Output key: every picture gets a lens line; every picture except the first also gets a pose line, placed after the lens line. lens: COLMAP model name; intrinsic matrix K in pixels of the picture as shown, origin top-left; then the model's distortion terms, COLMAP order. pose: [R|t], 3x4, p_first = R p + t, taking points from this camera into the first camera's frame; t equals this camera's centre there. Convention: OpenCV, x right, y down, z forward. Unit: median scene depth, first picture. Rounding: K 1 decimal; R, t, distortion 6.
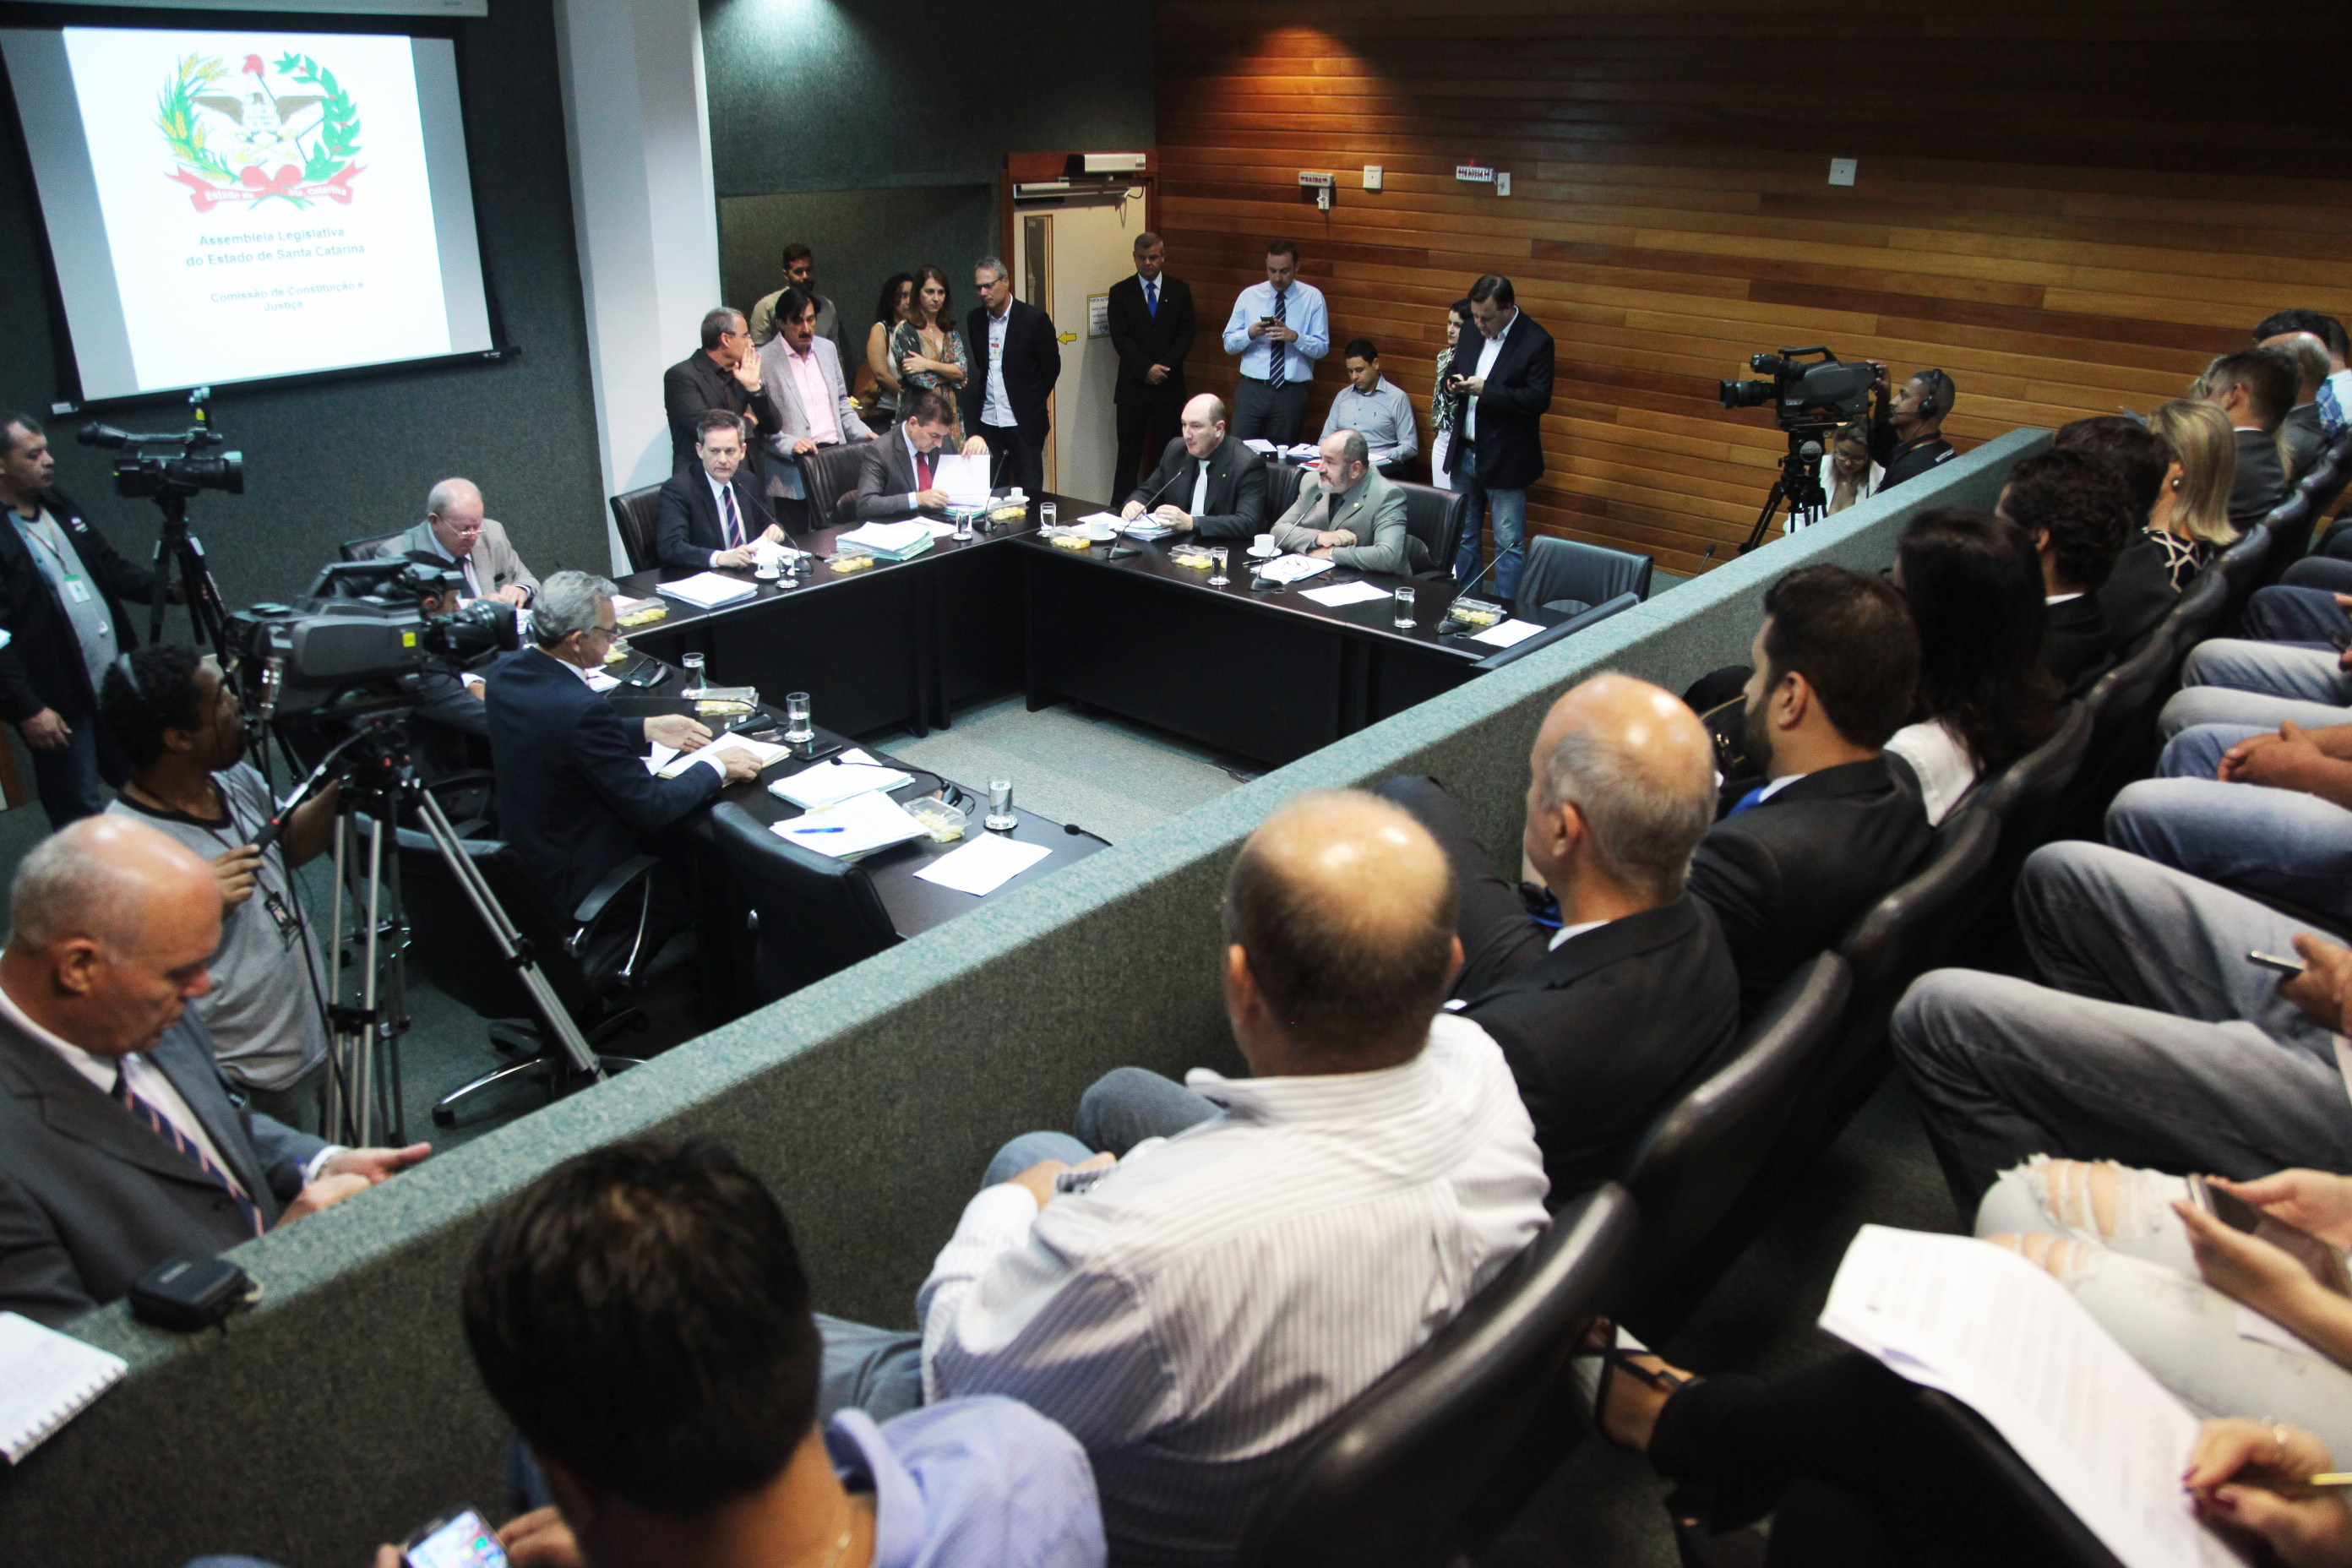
lens RADIAL K [[1642.8, 0, 1187.2], [0, 1642.8, 791.0], [0, 0, 1]] dist [-0.137722, 0.067267]
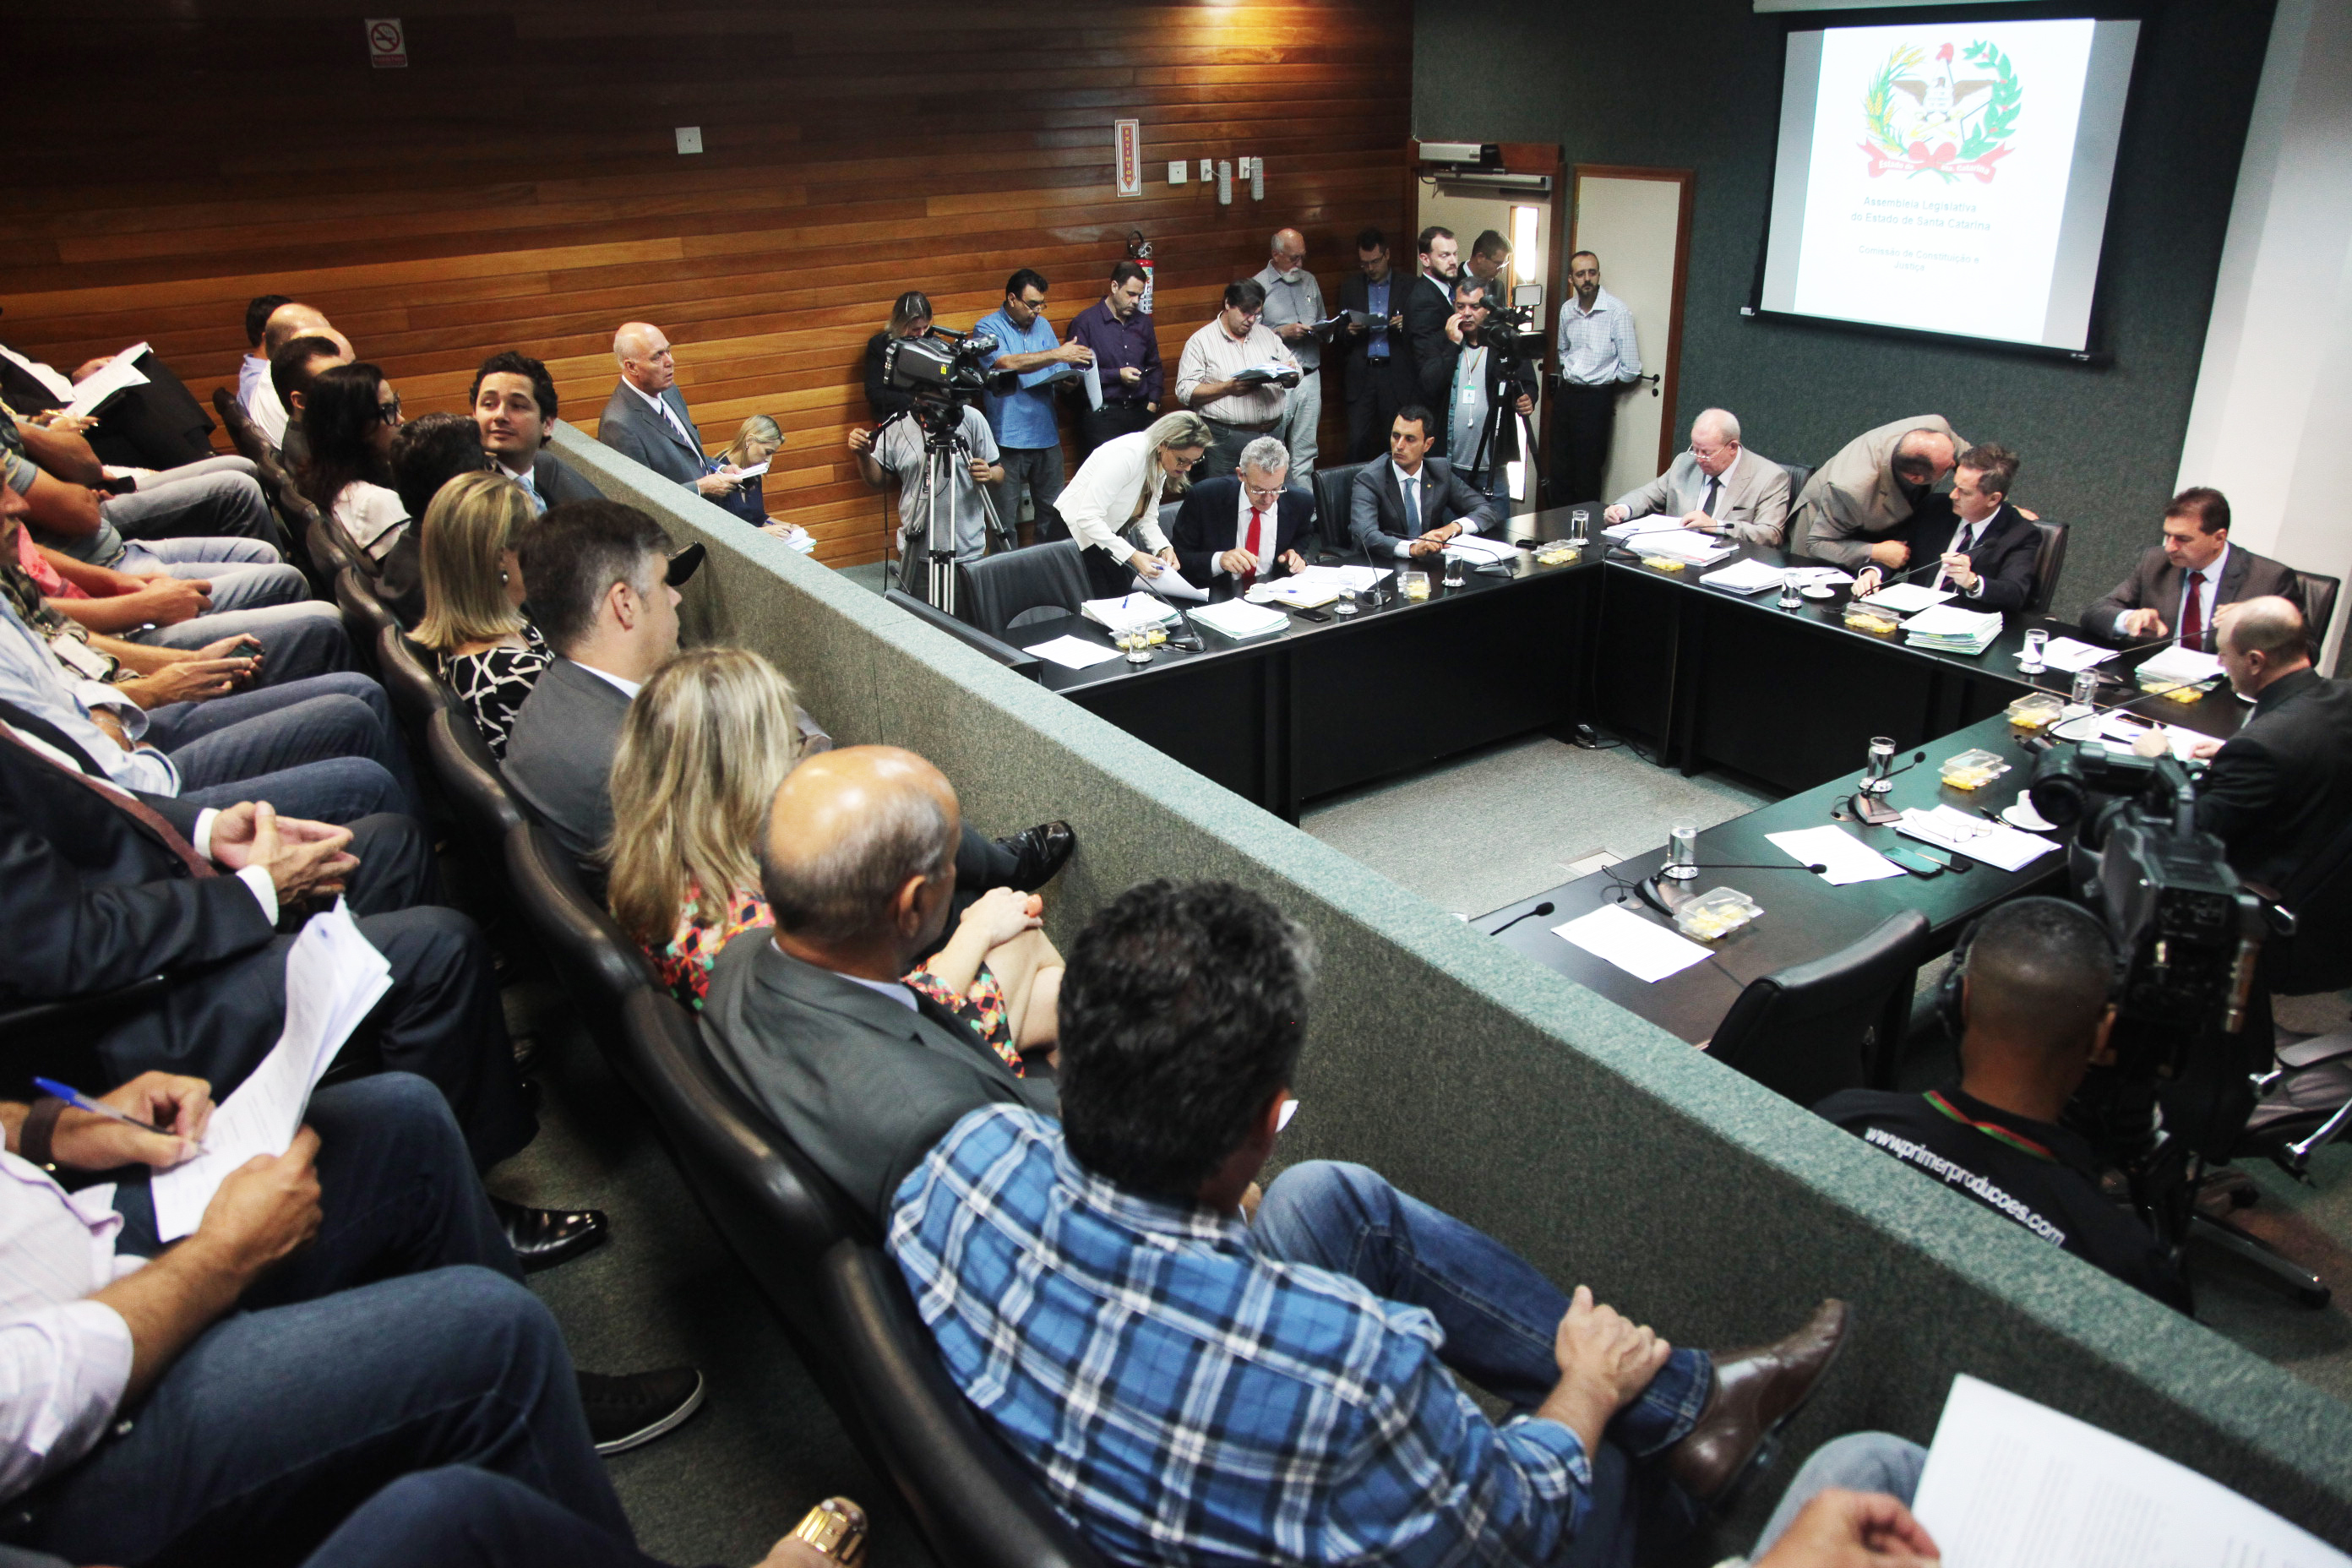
lens RADIAL K [[1642.8, 0, 1187.2], [0, 1642.8, 791.0], [0, 0, 1]] dist [-0.137722, 0.067267]
pose [[-0.298874, 0.364496, -0.881939, 0.730721], [-0.351221, 0.817297, 0.456803, -0.345379], [0.887310, 0.446282, -0.116251, 0.857064]]
